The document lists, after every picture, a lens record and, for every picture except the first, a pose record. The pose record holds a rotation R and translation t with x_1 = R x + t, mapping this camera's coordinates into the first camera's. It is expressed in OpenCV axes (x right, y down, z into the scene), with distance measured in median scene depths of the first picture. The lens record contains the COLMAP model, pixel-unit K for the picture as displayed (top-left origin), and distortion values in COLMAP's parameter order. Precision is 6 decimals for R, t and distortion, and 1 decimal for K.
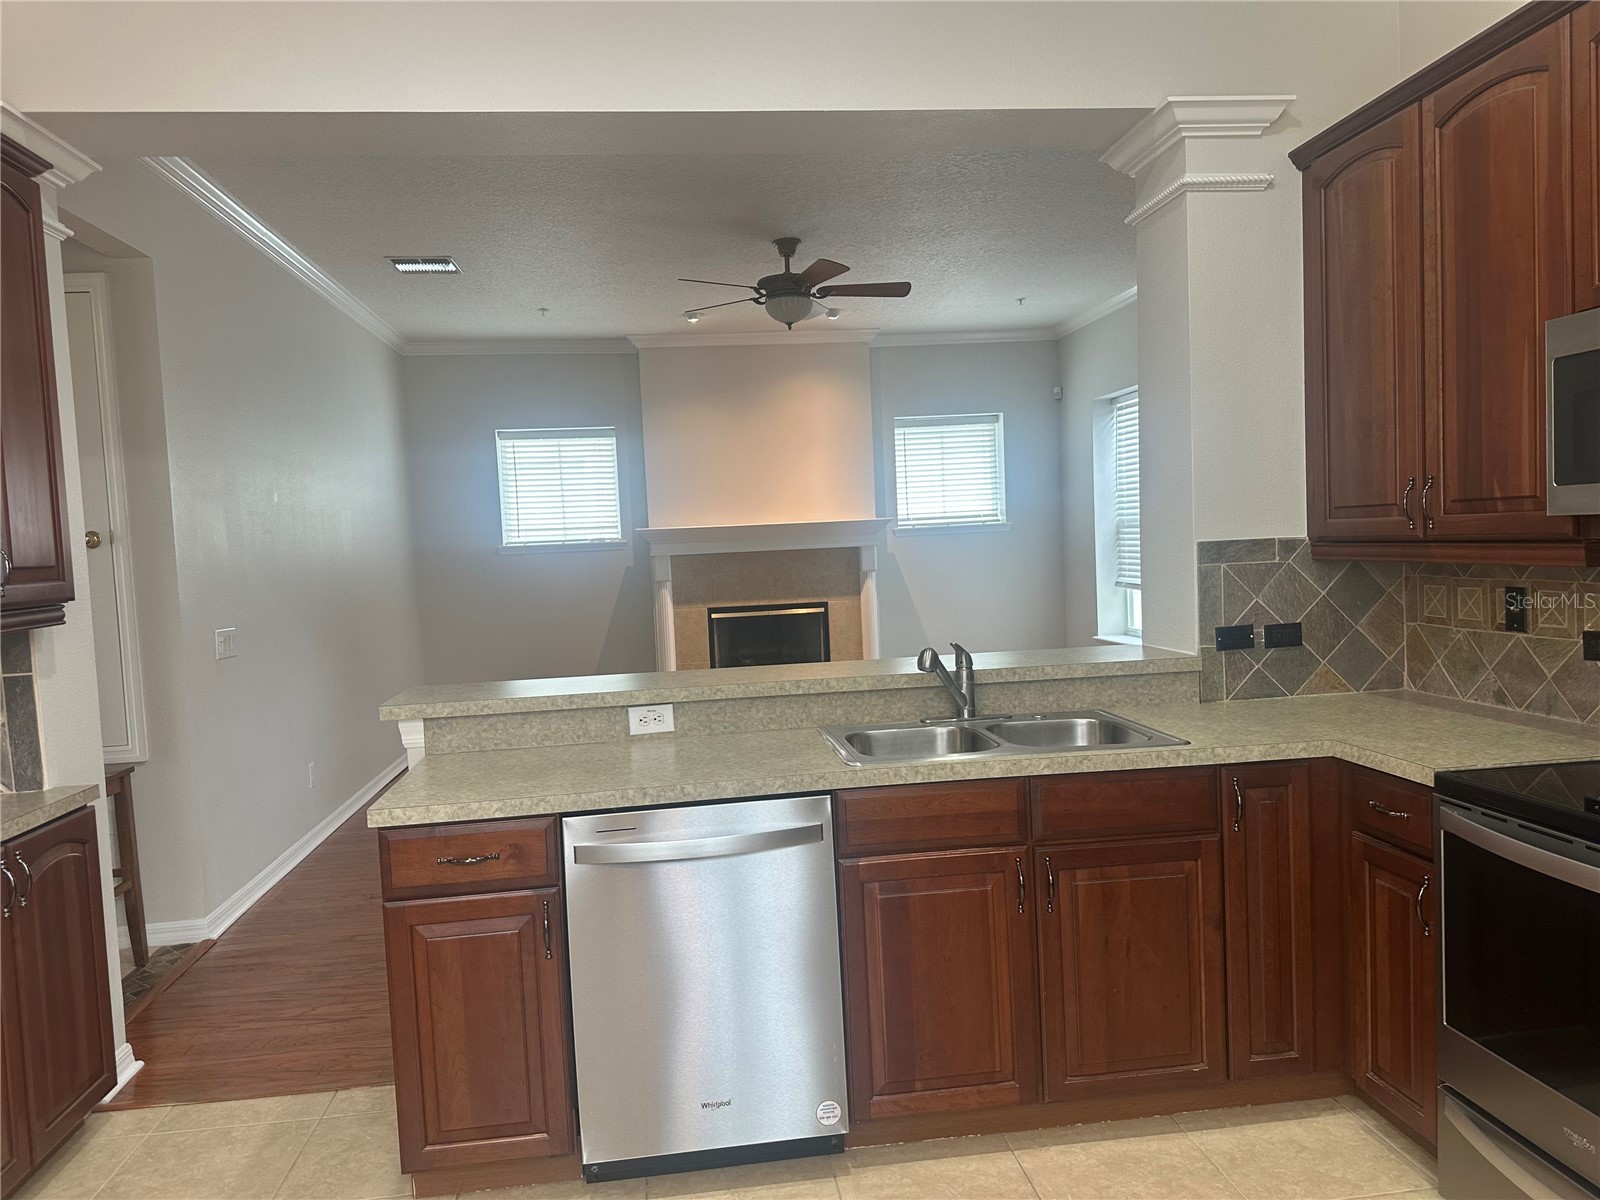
lens RADIAL K [[1111.0, 0, 805.3], [0, 1111.0, 603.2], [0, 0, 1]] dist [0.126434, -0.180772]
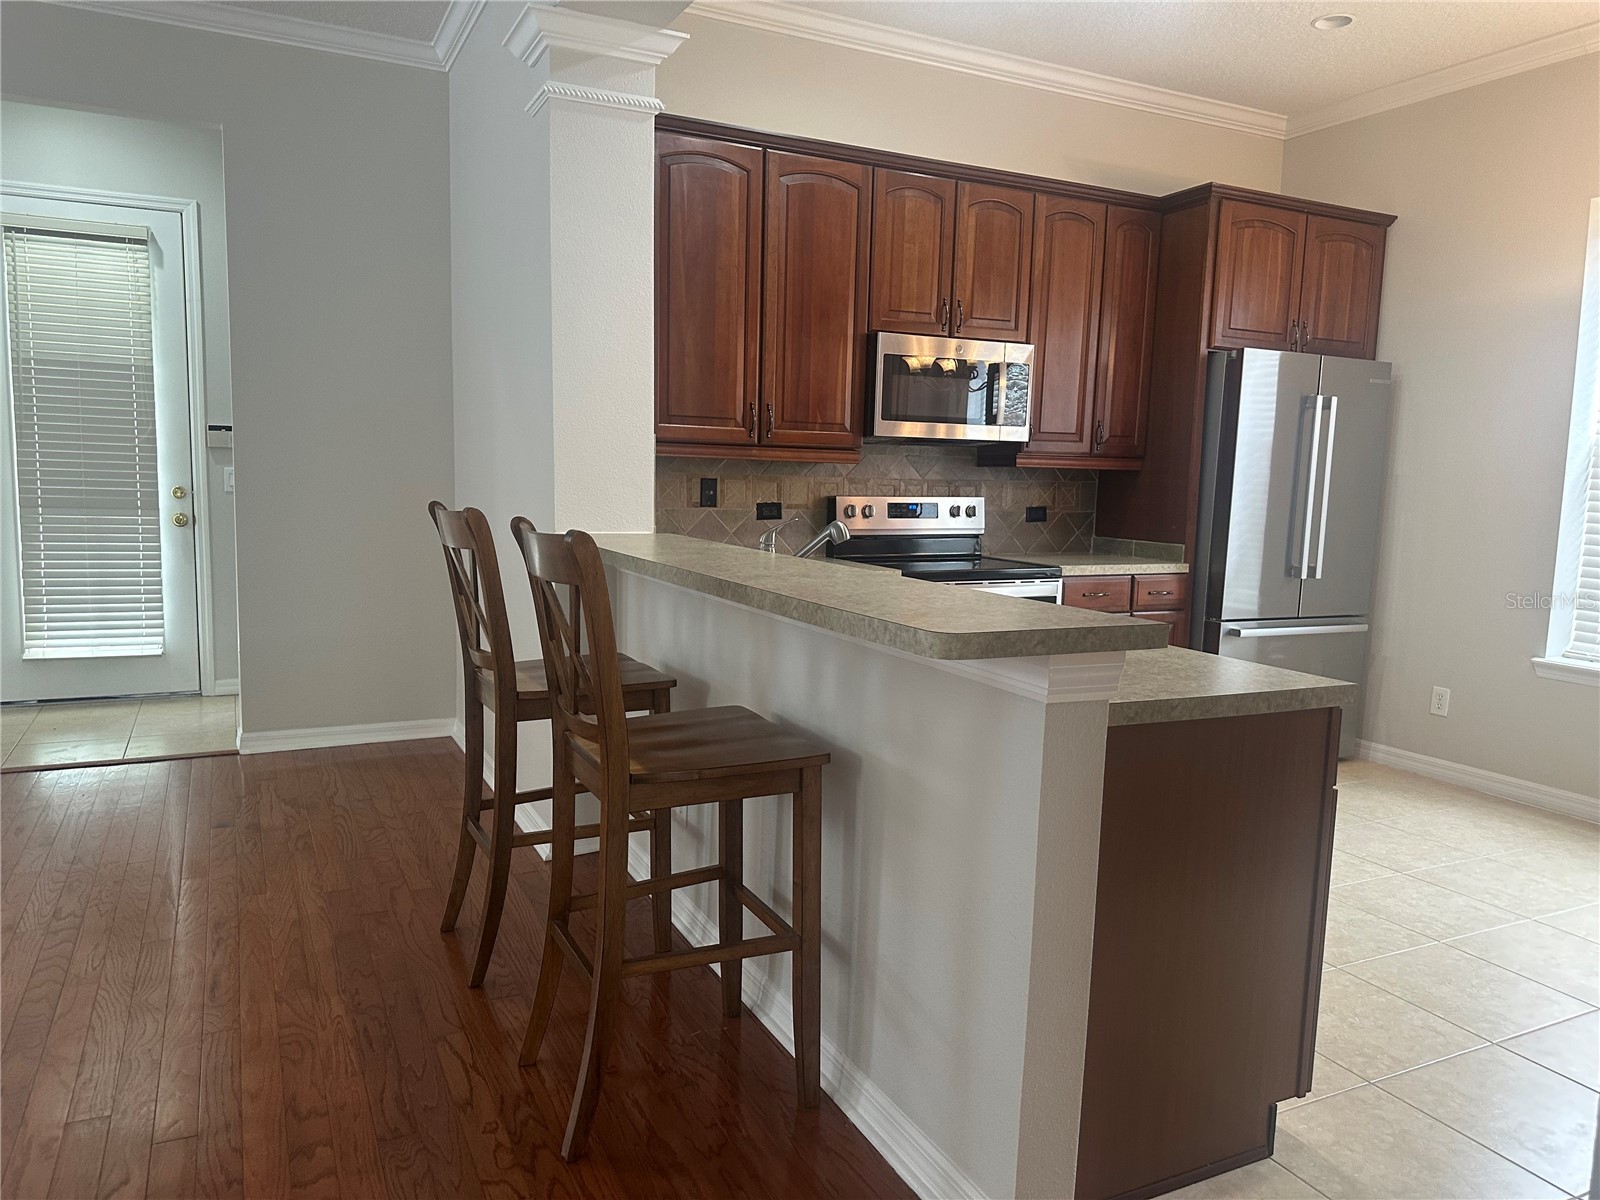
lens RADIAL K [[1111.0, 0, 805.3], [0, 1111.0, 603.2], [0, 0, 1]] dist [0.126434, -0.180772]
pose [[-0.331081, -0.082488, 0.939990, -0.875841], [0.042202, 0.993880, 0.102082, 0.005870], [-0.942658, 0.073467, -0.325574, 1.385165]]
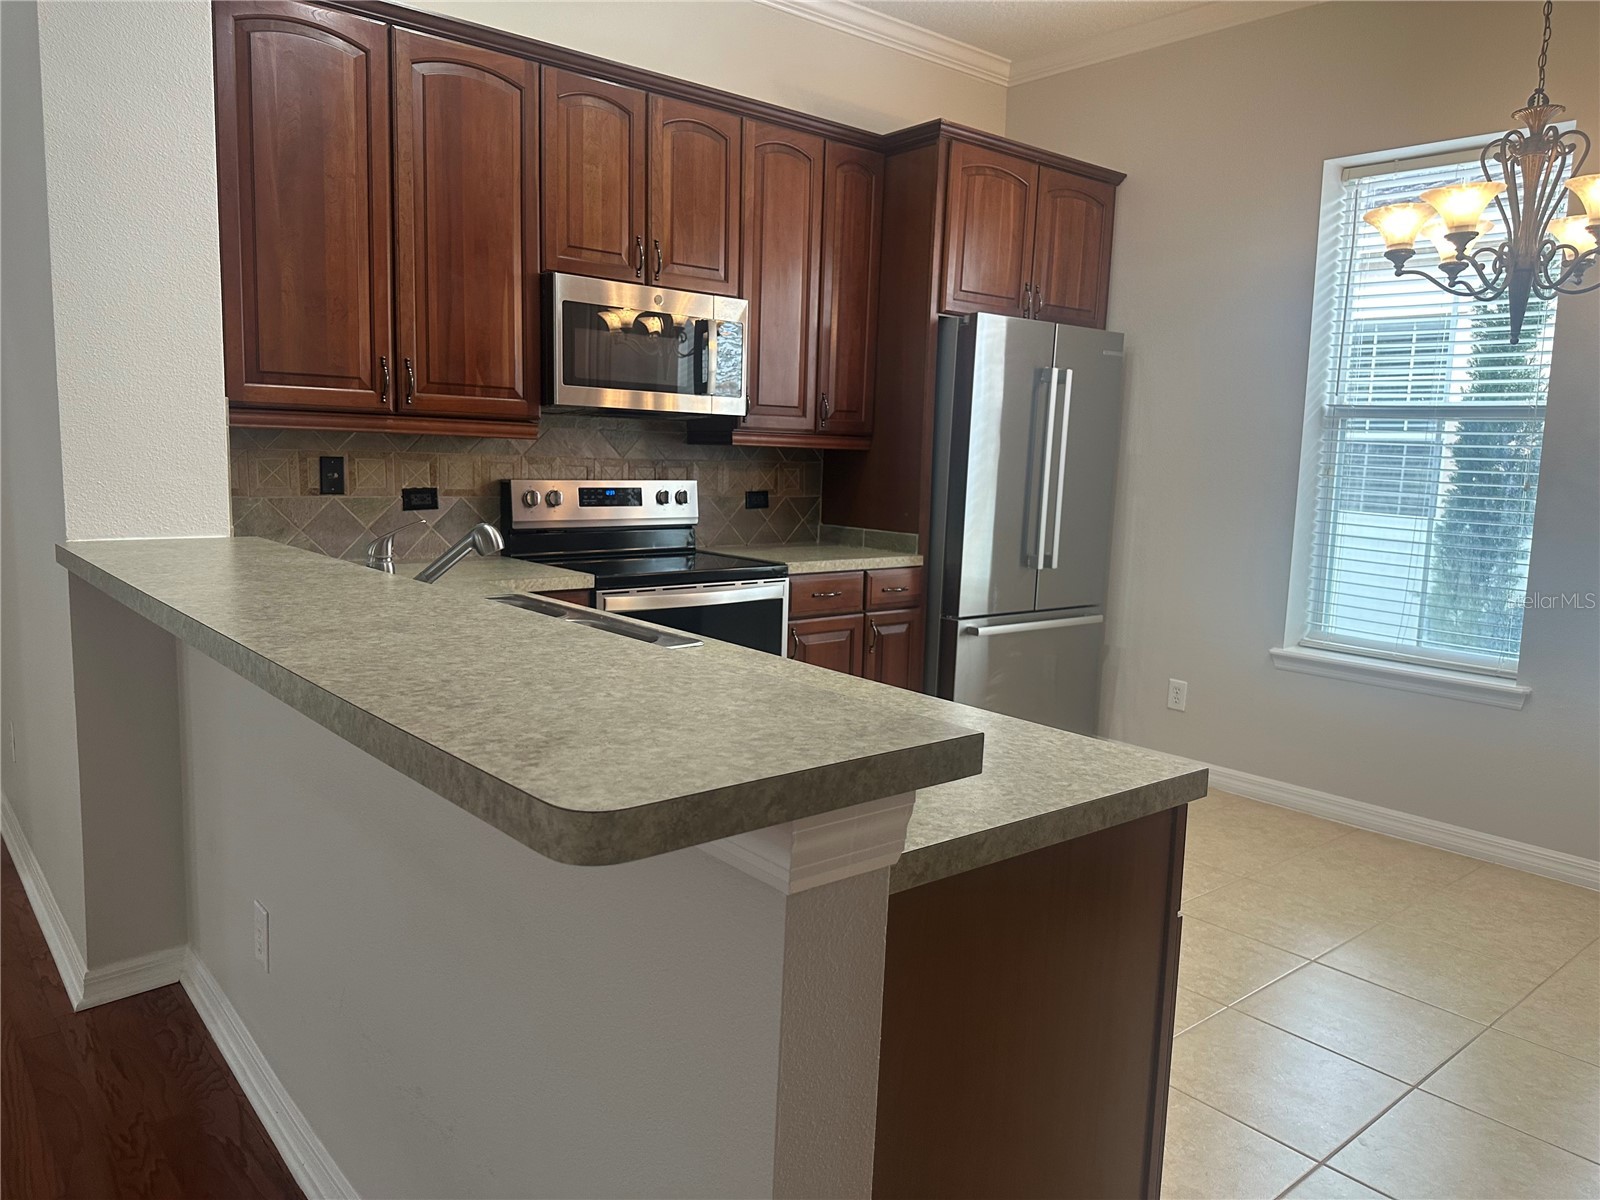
lens RADIAL K [[1141.9, 0, 800.0], [0, 1141.9, 600.0], [0, 0, 1]] dist [0.184309, -0.394229]
pose [[-0.546561, -0.085217, 0.833072, -0.665568], [0.041706, 0.990804, 0.128714, -0.002011], [-0.836380, 0.105094, -0.537981, 1.258464]]
